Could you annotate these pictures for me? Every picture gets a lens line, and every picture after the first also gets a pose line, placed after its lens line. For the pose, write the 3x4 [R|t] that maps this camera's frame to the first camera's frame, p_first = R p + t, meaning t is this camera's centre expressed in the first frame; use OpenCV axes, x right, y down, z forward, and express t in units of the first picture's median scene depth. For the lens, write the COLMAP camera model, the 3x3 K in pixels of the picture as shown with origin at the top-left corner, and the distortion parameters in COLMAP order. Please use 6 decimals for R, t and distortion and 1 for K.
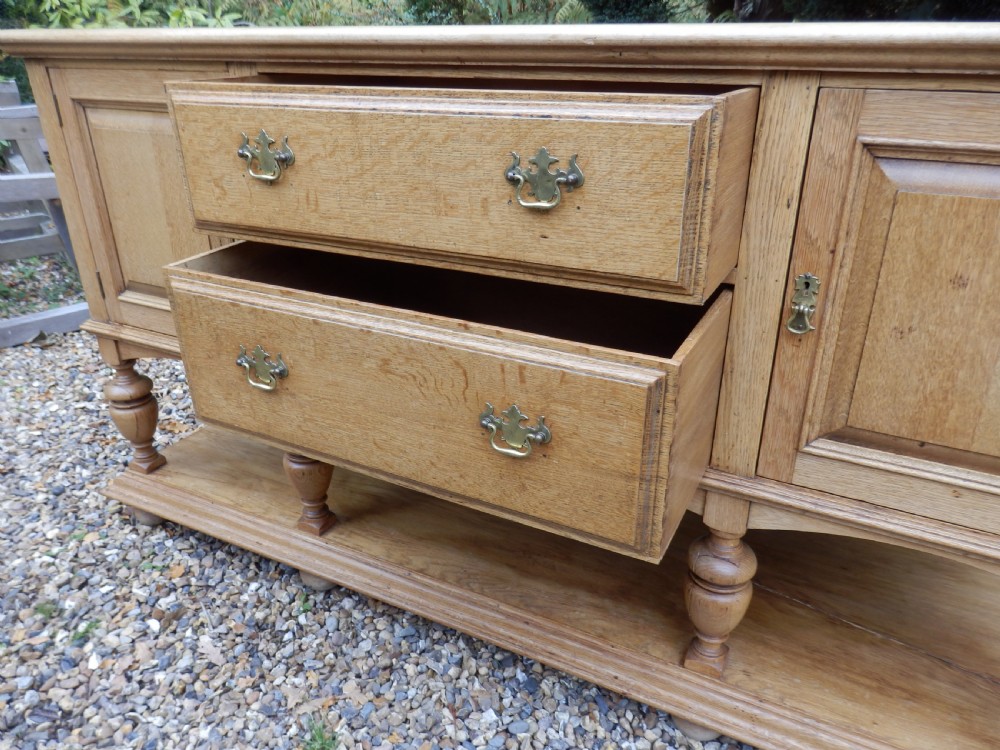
lens RADIAL K [[737.9, 0, 506.4], [0, 737.9, 381.4], [0, 0, 1]] dist [0.005876, -0.004132]
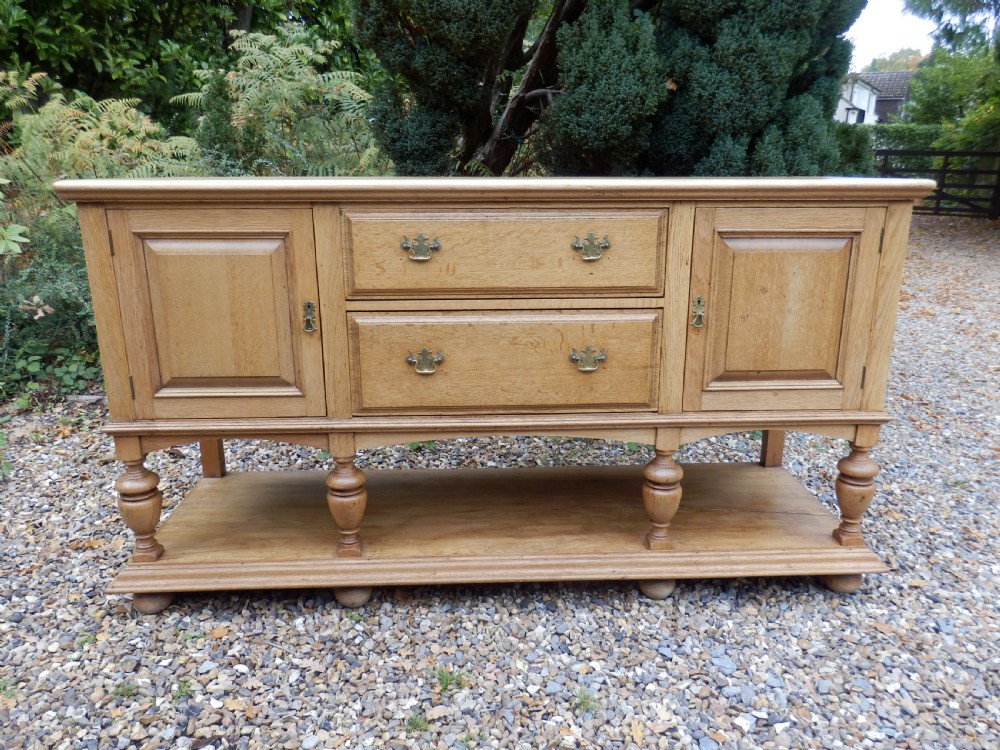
lens RADIAL K [[737.5, 0, 503.0], [0, 737.5, 375.7], [0, 0, 1]] dist [-0.001239, 0.002608]
pose [[0.865667, -0.133199, 0.482575, -0.799332], [0.210778, 0.971325, -0.110003, 0.131423], [-0.454085, 0.196942, 0.868919, -0.346095]]
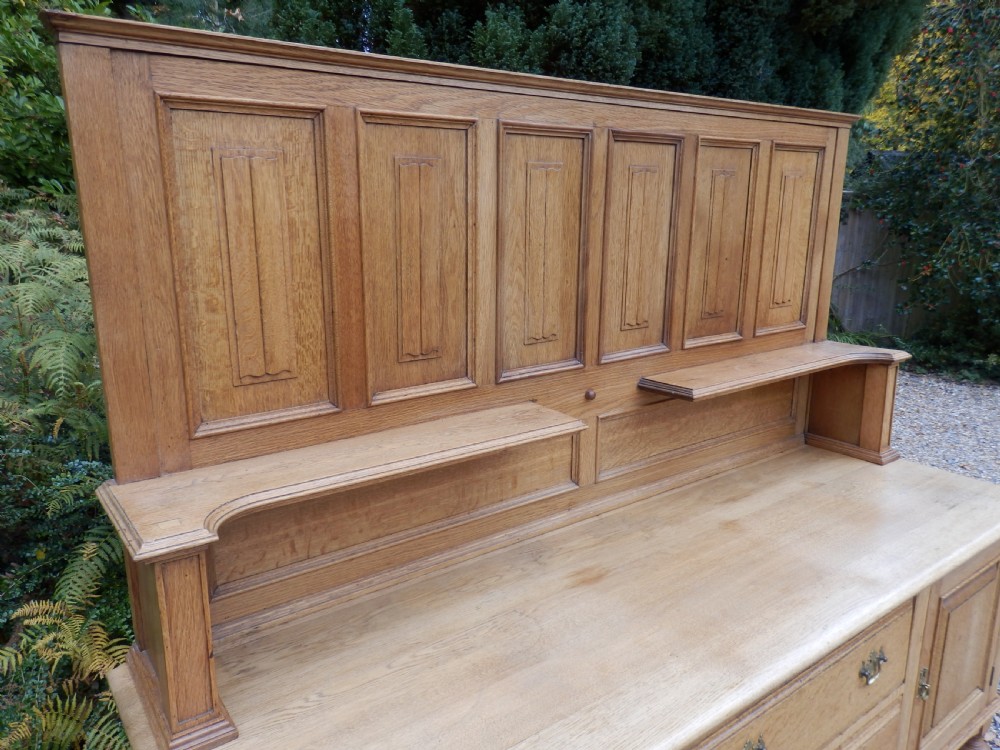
lens RADIAL K [[737.5, 0, 506.3], [0, 737.5, 379.8], [0, 0, 1]] dist [-0.001239, 0.002608]
pose [[0.434271, -0.211281, 0.875653, -1.117437], [0.381252, 0.923852, 0.033833, -0.949710], [-0.816122, 0.319152, 0.481754, 0.568139]]
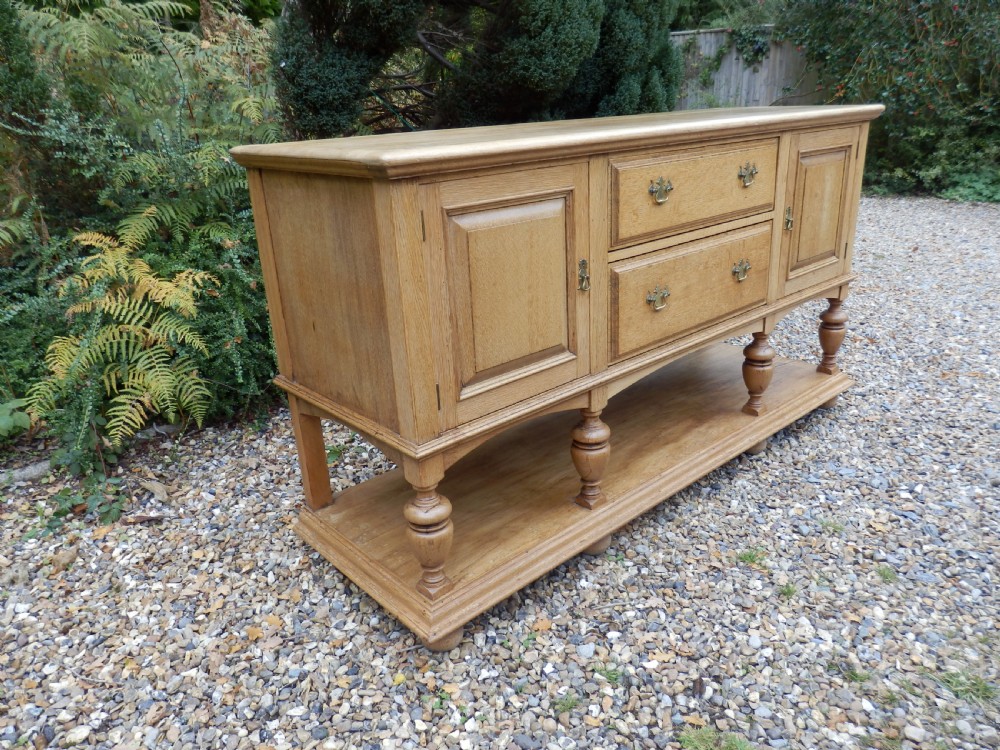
lens RADIAL K [[737.5, 0, 508.8], [0, 737.5, 380.0], [0, 0, 1]] dist [-0.001239, 0.002608]
pose [[0.348733, -0.349180, 0.869746, -1.795323], [0.436306, 0.881798, 0.179077, -0.376581], [-0.829471, 0.317026, 0.459862, 0.629949]]
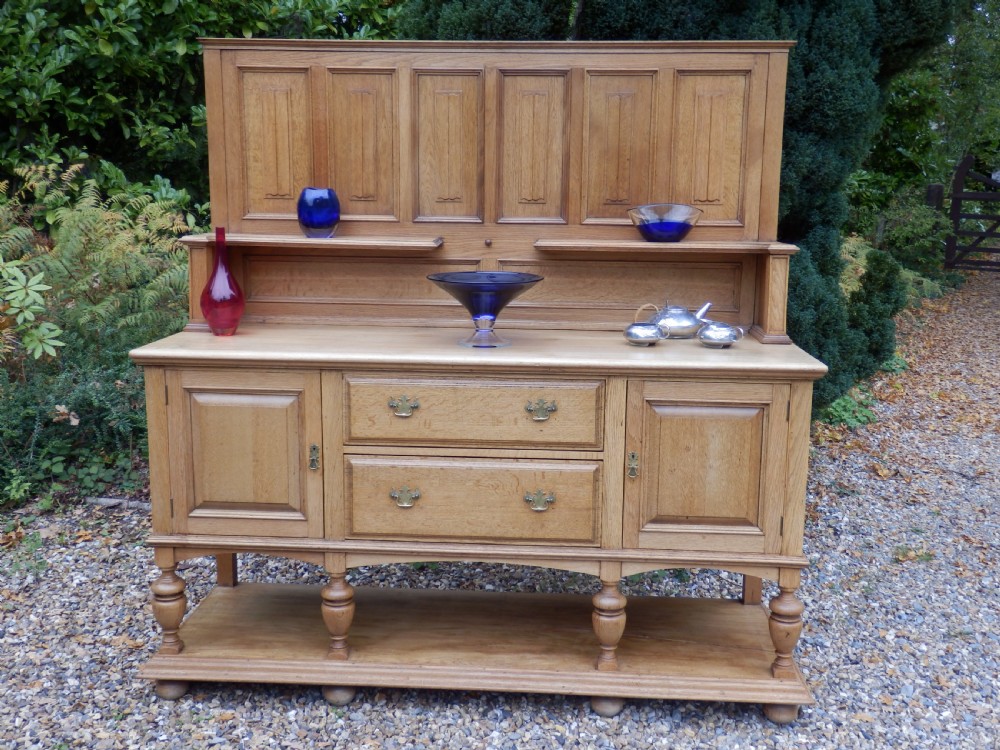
lens RADIAL K [[1027.8, 0, 507.3], [0, 1027.8, 367.5], [0, 0, 1]] dist [0.024482, 0.000000]
pose [[0.914104, -0.058232, 0.401276, -0.985280], [0.158793, 0.962001, -0.222125, 0.205003], [-0.373093, 0.266765, 0.888616, -1.443463]]
